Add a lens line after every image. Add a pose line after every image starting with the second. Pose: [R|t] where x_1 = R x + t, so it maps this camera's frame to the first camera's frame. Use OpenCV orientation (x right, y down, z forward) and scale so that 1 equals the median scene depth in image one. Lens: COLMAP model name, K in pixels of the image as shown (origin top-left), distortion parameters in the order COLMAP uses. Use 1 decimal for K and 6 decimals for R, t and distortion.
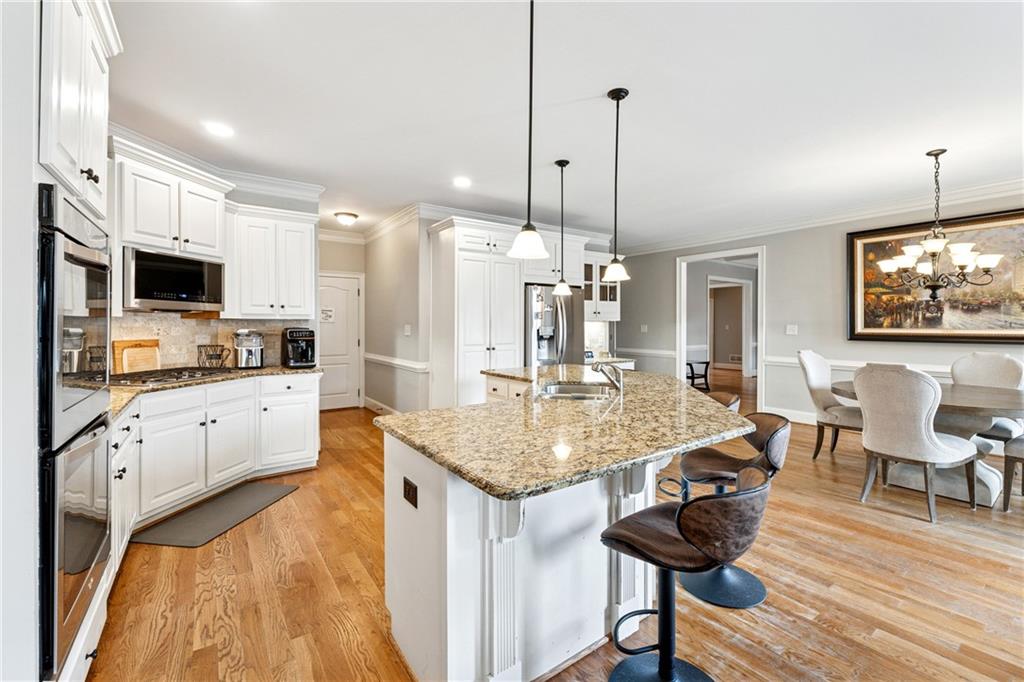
lens RADIAL K [[434.2, 0, 517.7], [0, 434.2, 337.8], [0, 0, 1]] dist [-0.001609, -0.000438]
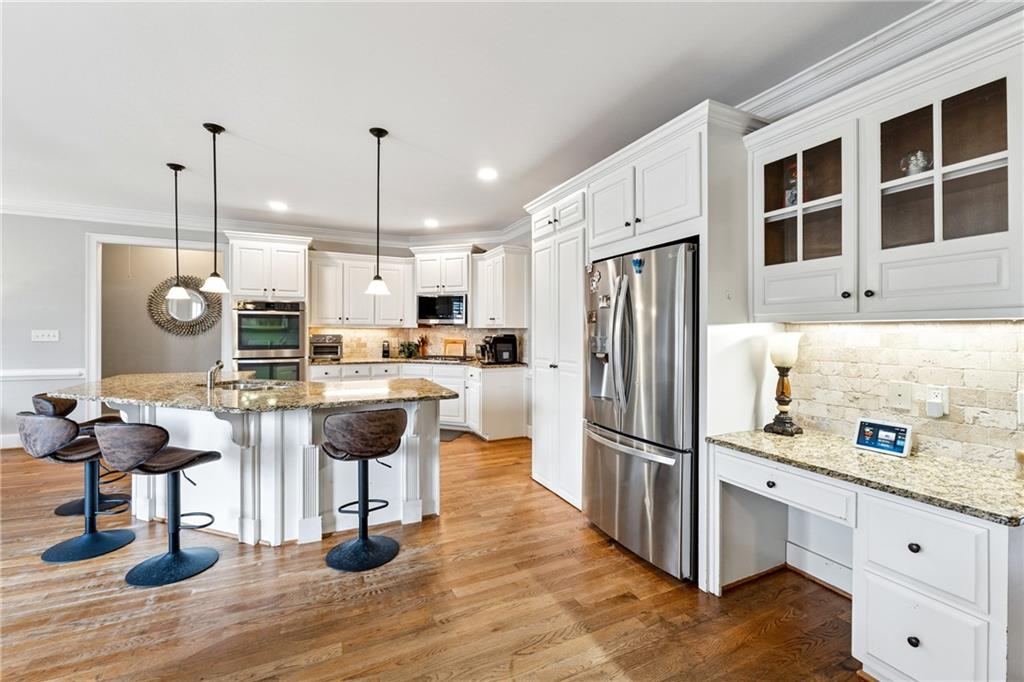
lens RADIAL K [[434.2, 0, 517.7], [0, 434.2, 337.8], [0, 0, 1]] dist [-0.001609, -0.000438]
pose [[-0.179958, 0.020722, -0.983456, 0.747366], [-0.032647, 0.999101, 0.027025, -0.050123], [0.983132, 0.036970, -0.179119, 1.239376]]
